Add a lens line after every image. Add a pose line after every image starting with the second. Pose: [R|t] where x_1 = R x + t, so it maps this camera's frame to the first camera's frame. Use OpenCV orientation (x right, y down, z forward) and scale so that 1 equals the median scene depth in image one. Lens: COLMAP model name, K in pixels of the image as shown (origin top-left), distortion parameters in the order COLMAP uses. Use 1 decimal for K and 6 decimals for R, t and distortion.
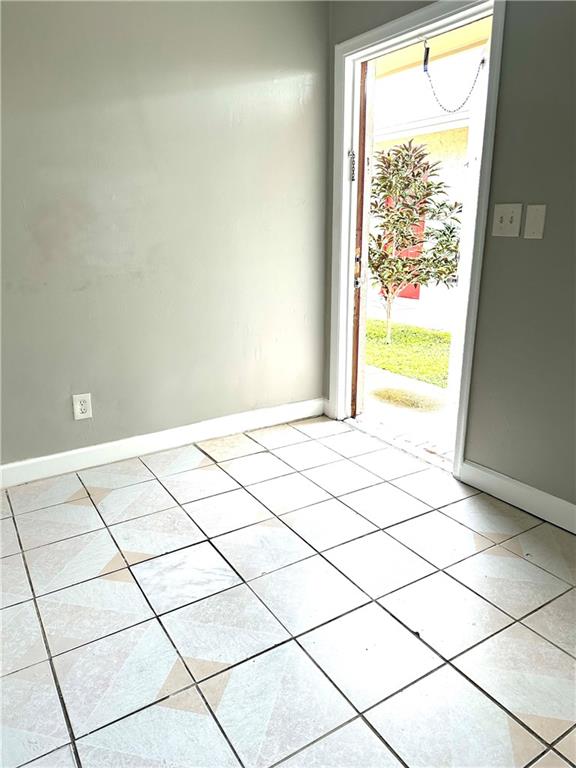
lens RADIAL K [[543.2, 0, 290.0], [0, 543.2, 382.3], [0, 0, 1]] dist [0.031852, -0.056081]
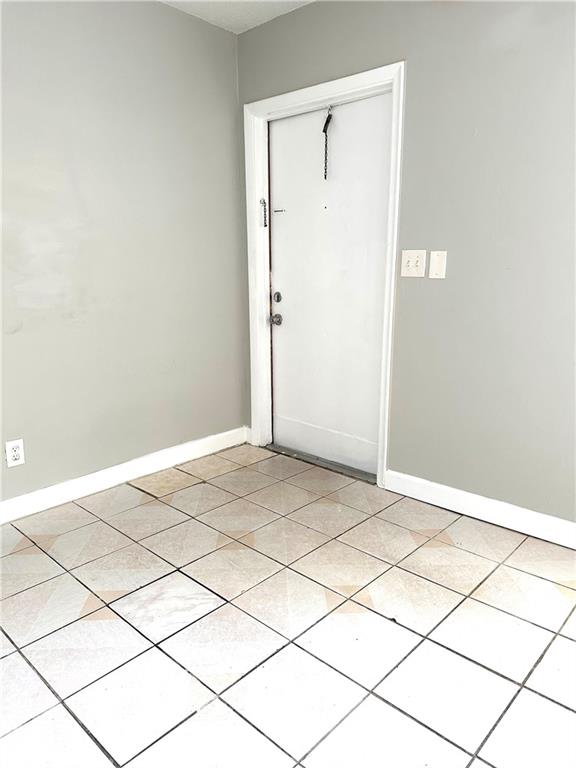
lens RADIAL K [[543.2, 0, 284.5], [0, 543.2, 386.5], [0, 0, 1]] dist [0.031852, -0.056081]
pose [[0.967491, -0.055840, 0.246665, -0.188845], [0.070102, 0.996315, -0.049416, 0.010473], [-0.242996, 0.065101, 0.967840, -0.065828]]
